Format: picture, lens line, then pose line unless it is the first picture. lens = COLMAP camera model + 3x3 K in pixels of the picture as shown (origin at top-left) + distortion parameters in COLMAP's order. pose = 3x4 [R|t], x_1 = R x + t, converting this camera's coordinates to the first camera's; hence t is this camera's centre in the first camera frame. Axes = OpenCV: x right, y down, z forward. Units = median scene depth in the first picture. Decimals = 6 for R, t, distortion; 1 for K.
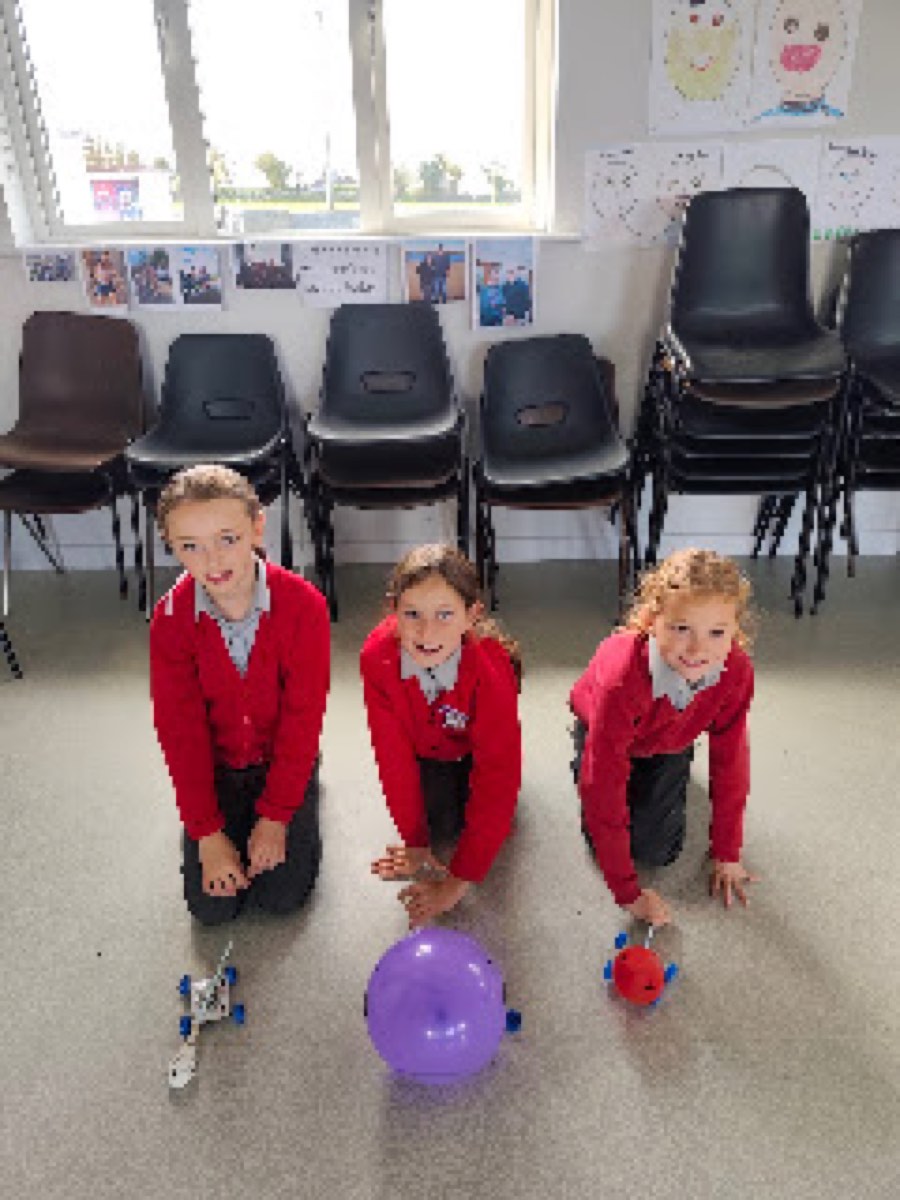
lens RADIAL K [[856.8, 0, 457.7], [0, 856.8, 604.0], [0, 0, 1]] dist [0.028532, -0.034436]
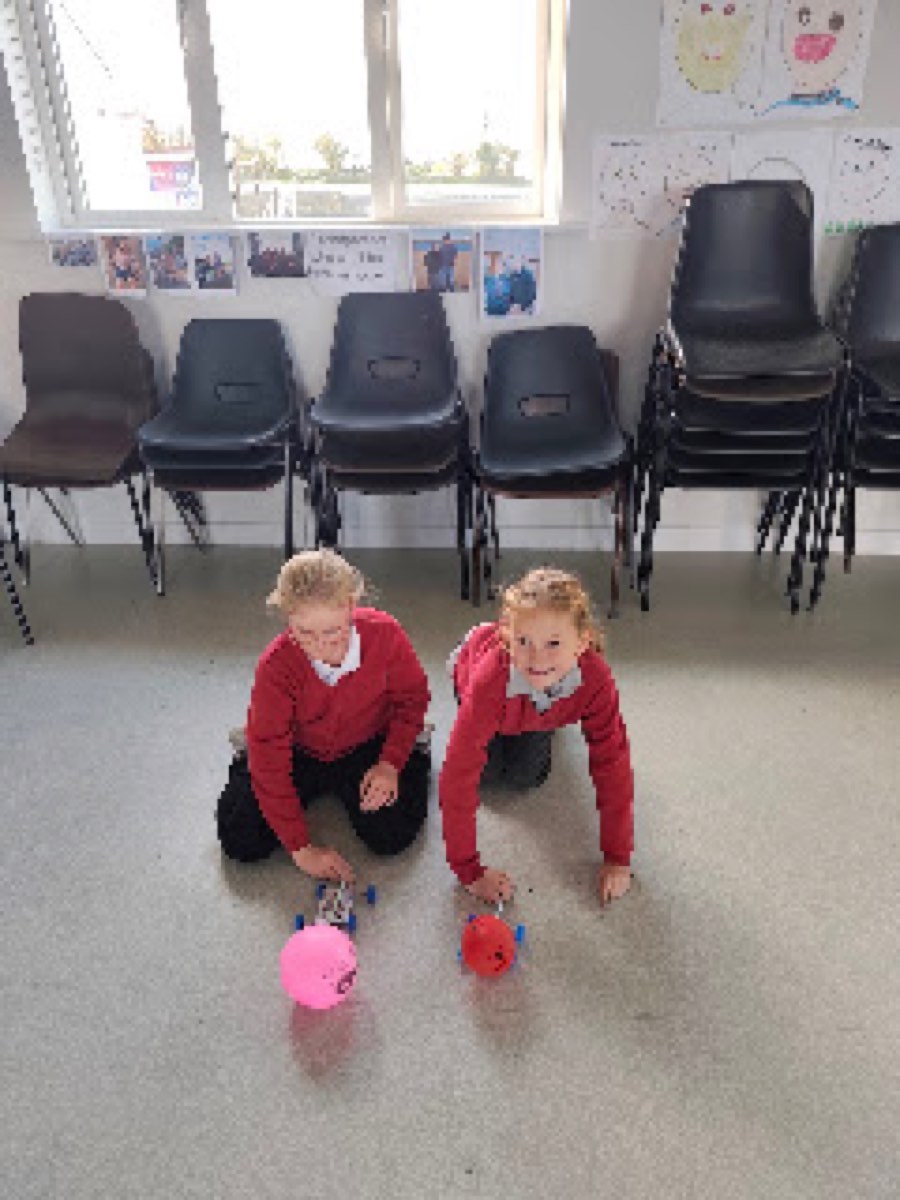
lens RADIAL K [[856.8, 0, 453.9], [0, 856.8, 604.7], [0, 0, 1]] dist [0.028532, -0.034436]
pose [[0.997610, 0.035574, -0.059229, 0.062867], [-0.034485, 0.999219, 0.019309, -0.001153], [0.059870, -0.017220, 0.998058, -0.018745]]
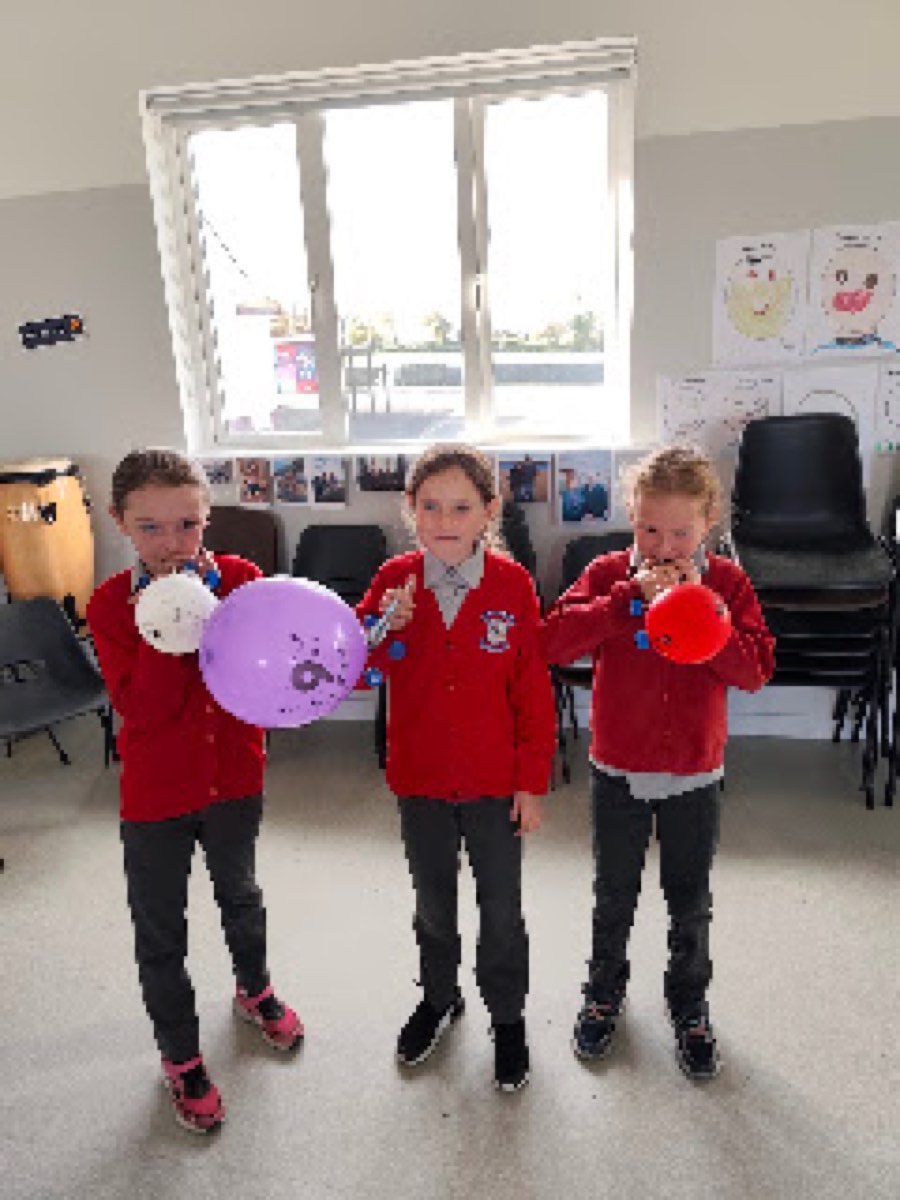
lens RADIAL K [[856.8, 0, 450.0], [0, 856.8, 588.4], [0, 0, 1]] dist [0.028532, -0.034436]
pose [[0.983764, 0.029219, -0.177071, 0.084646], [-0.057962, 0.985511, -0.159399, -0.050297], [0.169848, 0.167074, 0.971204, -0.111401]]
